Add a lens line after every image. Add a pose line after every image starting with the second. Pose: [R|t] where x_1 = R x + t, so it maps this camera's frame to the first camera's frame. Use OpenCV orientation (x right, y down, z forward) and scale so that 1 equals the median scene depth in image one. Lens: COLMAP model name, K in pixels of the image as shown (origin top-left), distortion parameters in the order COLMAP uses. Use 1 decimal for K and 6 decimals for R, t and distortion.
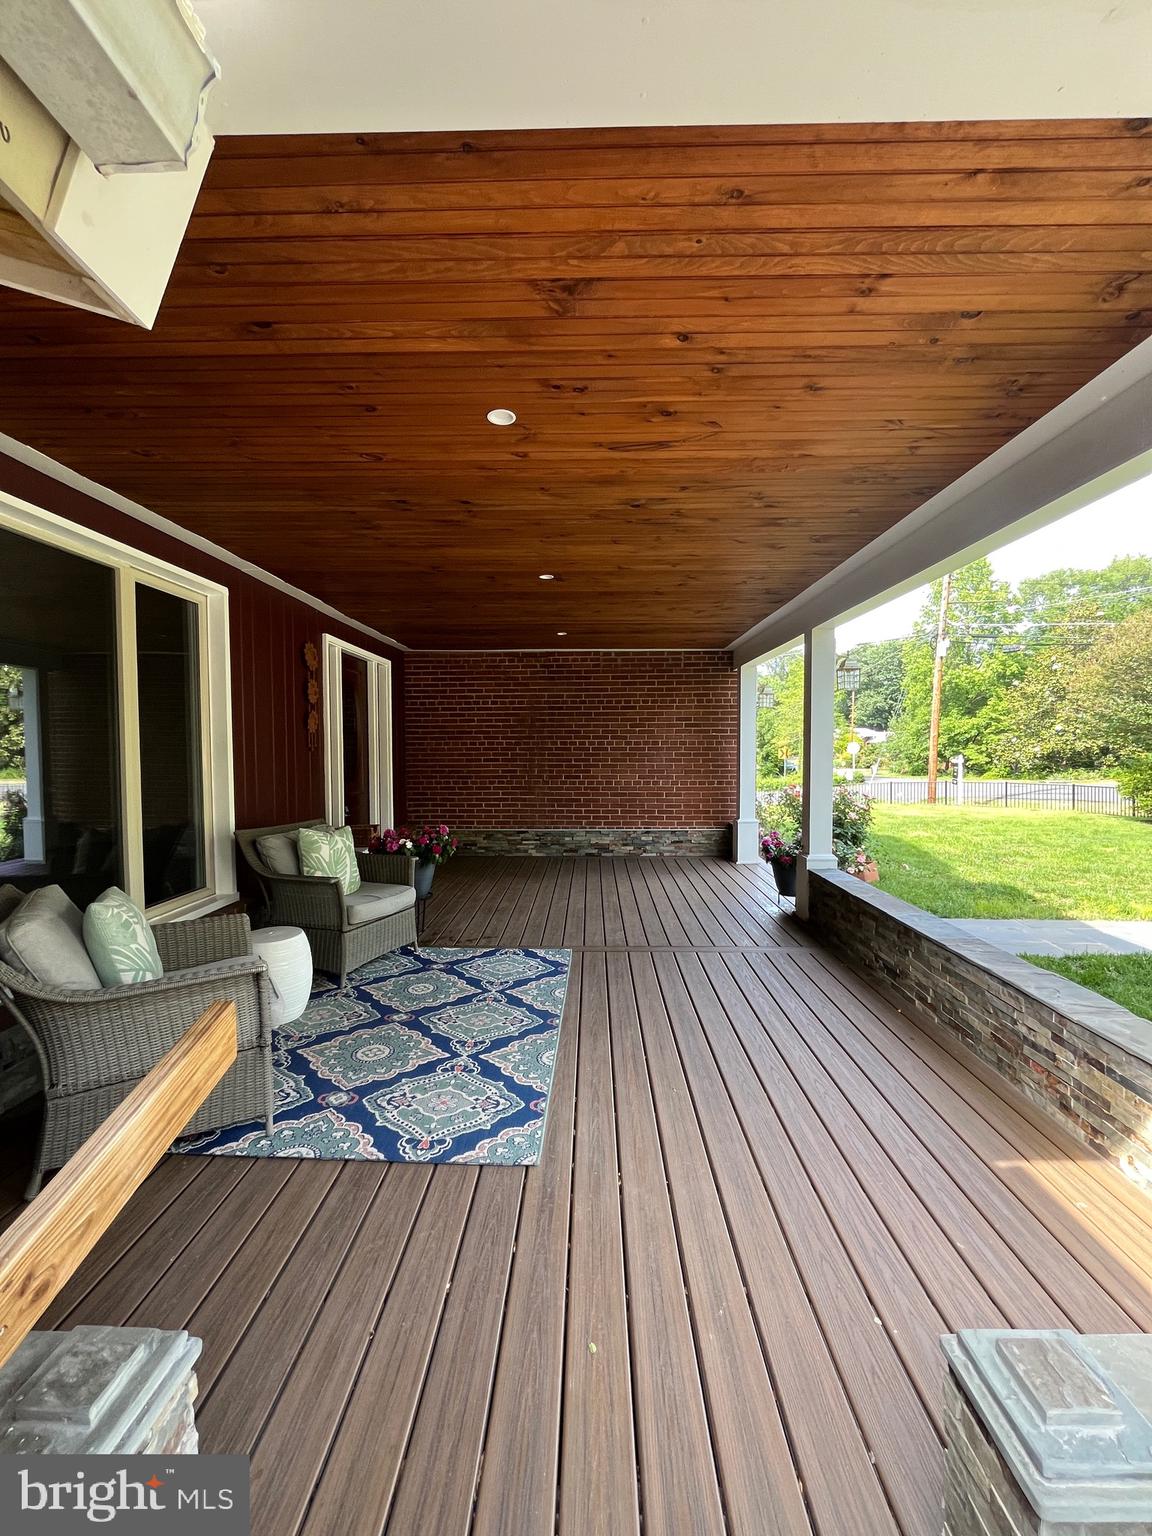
lens RADIAL K [[622.8, 0, 582.4], [0, 622.8, 766.5], [0, 0, 1]] dist [-0.003211, -0.000386]
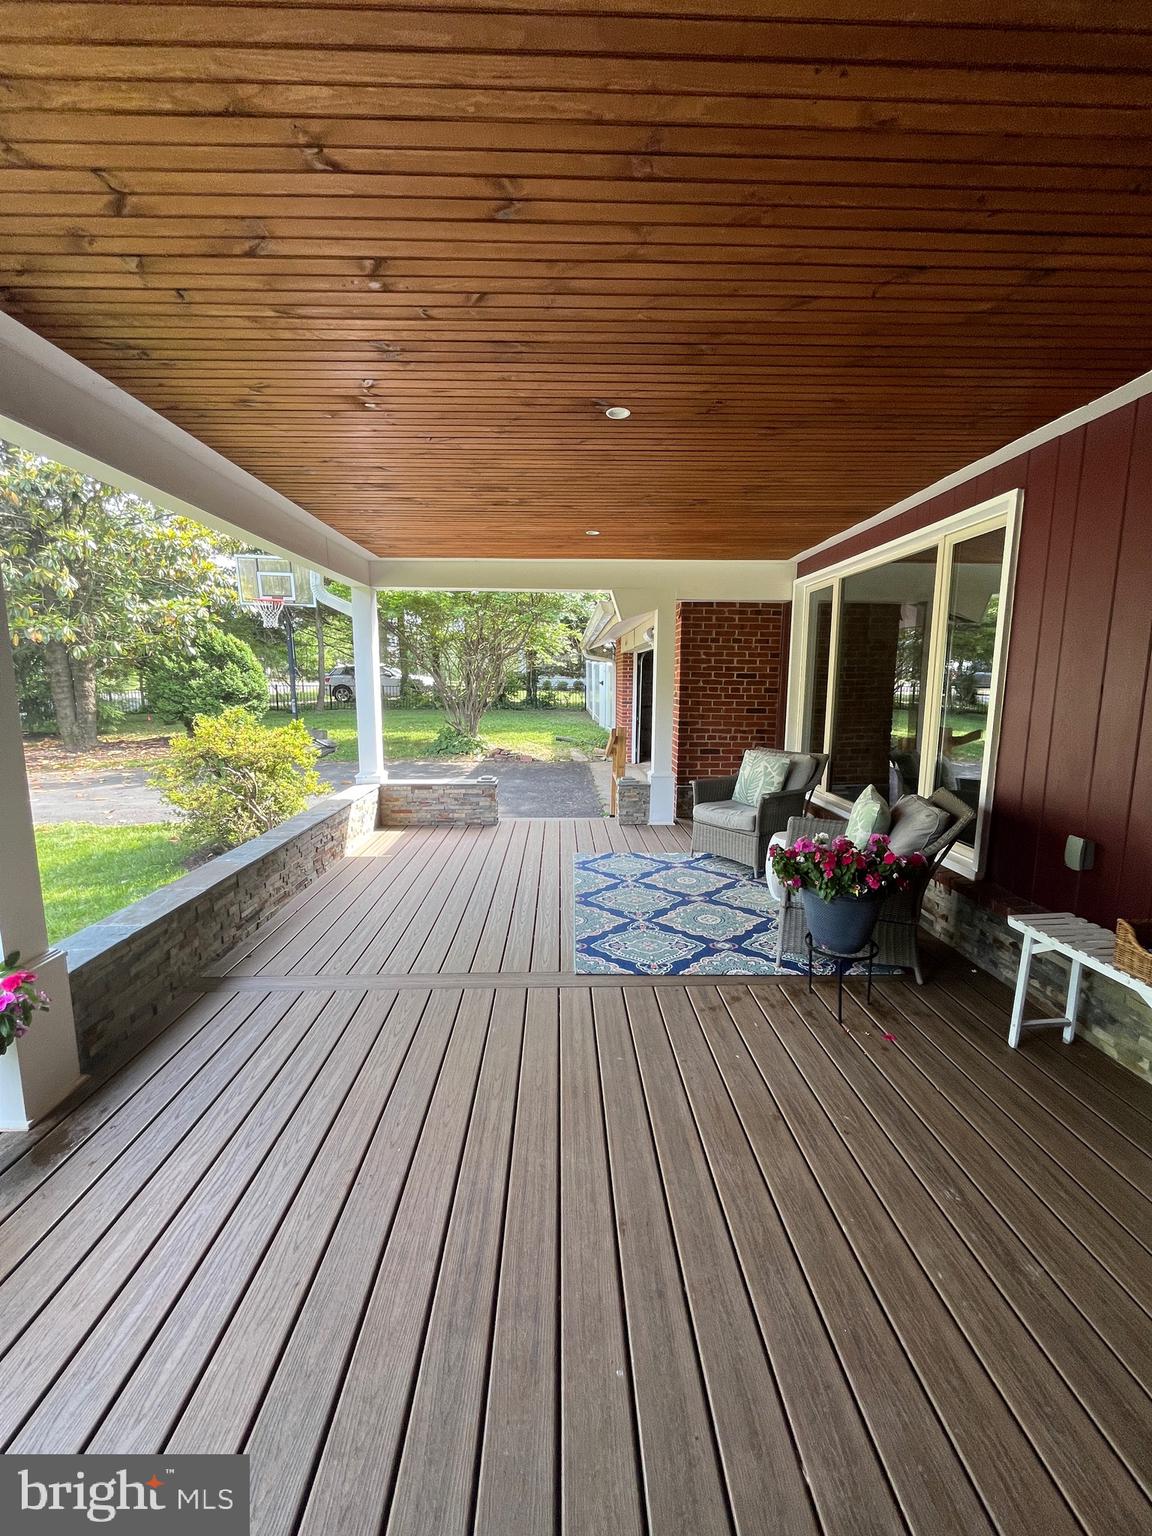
lens RADIAL K [[622.8, 0, 581.3], [0, 622.8, 771.3], [0, 0, 1]] dist [-0.003211, -0.000386]
pose [[-0.998817, 0.007527, -0.048040, 0.010130], [-0.001390, 0.983121, 0.182952, -0.086975], [0.048606, 0.182802, -0.981947, 1.913901]]
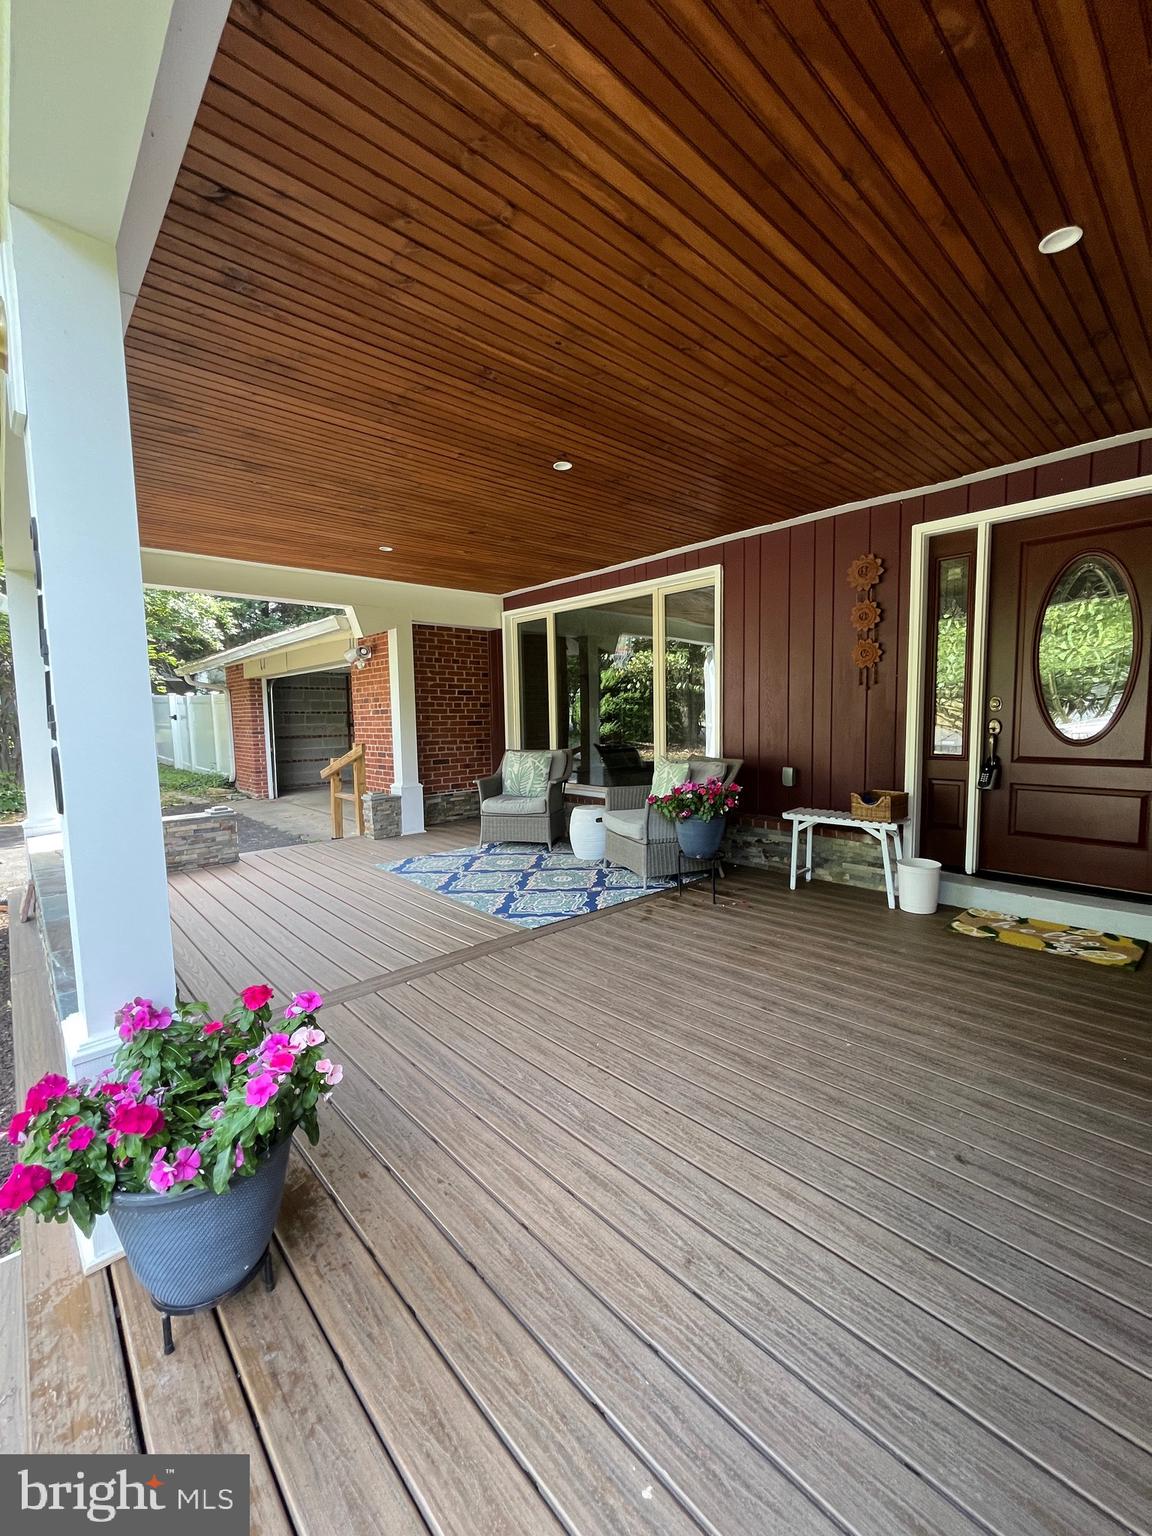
lens RADIAL K [[622.8, 0, 581.1], [0, 622.8, 770.4], [0, 0, 1]] dist [-0.003211, -0.000386]
pose [[-0.722054, 0.081780, -0.686986, 0.566789], [-0.002001, 0.992738, 0.120281, -0.024779], [0.691834, 0.088224, -0.716647, 1.861186]]
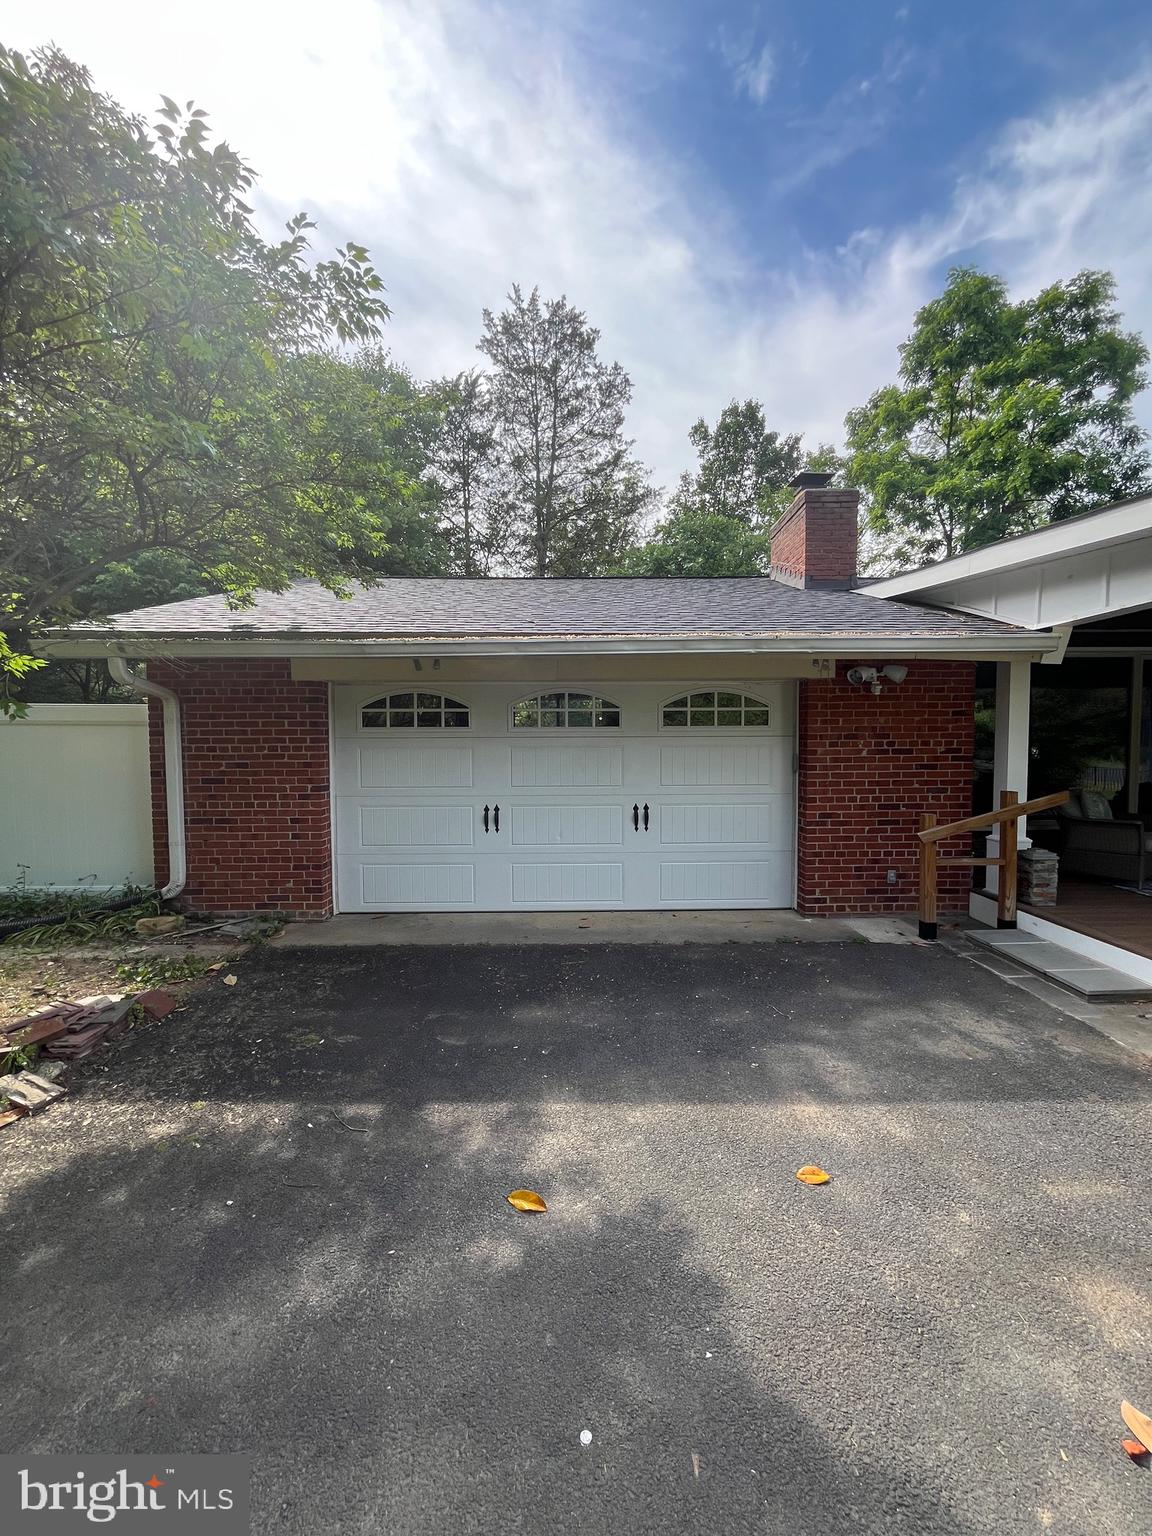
lens RADIAL K [[622.8, 0, 572.6], [0, 622.8, 766.6], [0, 0, 1]] dist [-0.003211, -0.000386]
pose [[0.027466, 0.049607, -0.998391, 1.144458], [-0.033129, 0.998264, 0.048690, 0.016226], [0.999074, 0.031739, 0.029062, -0.828782]]
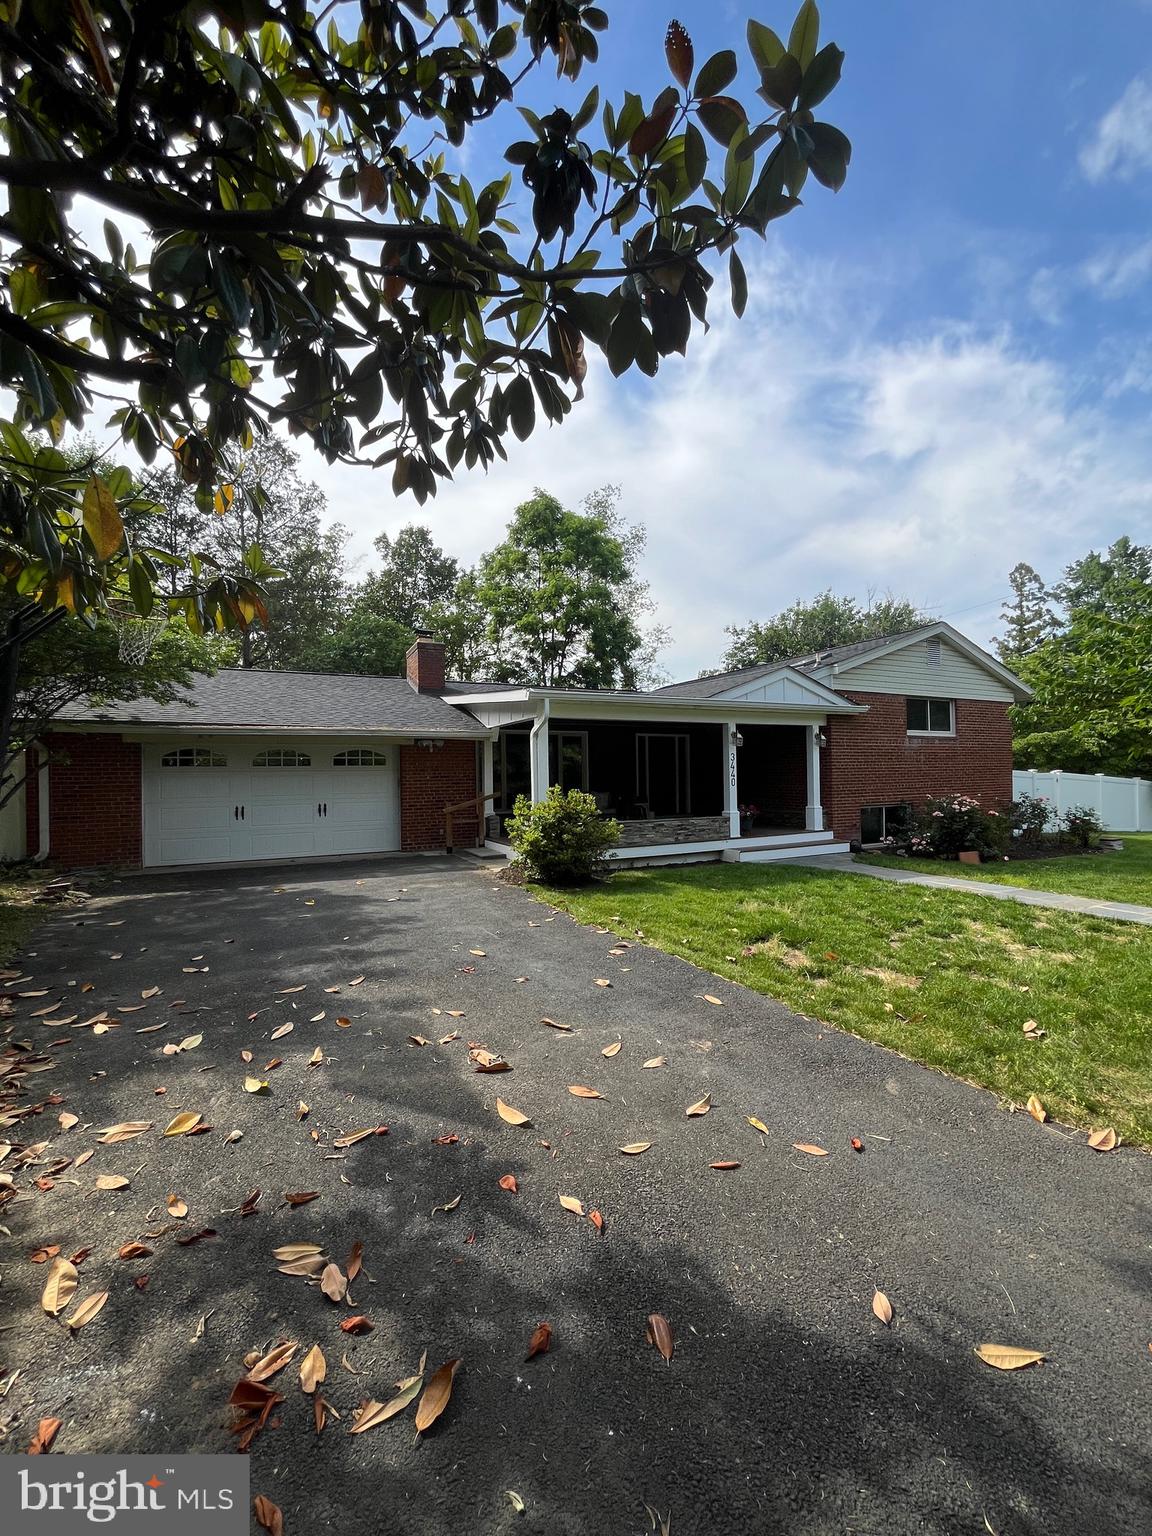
lens RADIAL K [[622.8, 0, 585.0], [0, 622.8, 768.0], [0, 0, 1]] dist [-0.003211, -0.000386]
pose [[0.477810, -0.006585, -0.878438, 2.997419], [-0.023674, 0.999512, -0.020369, 0.029511], [0.878144, 0.030529, 0.477421, -0.952465]]
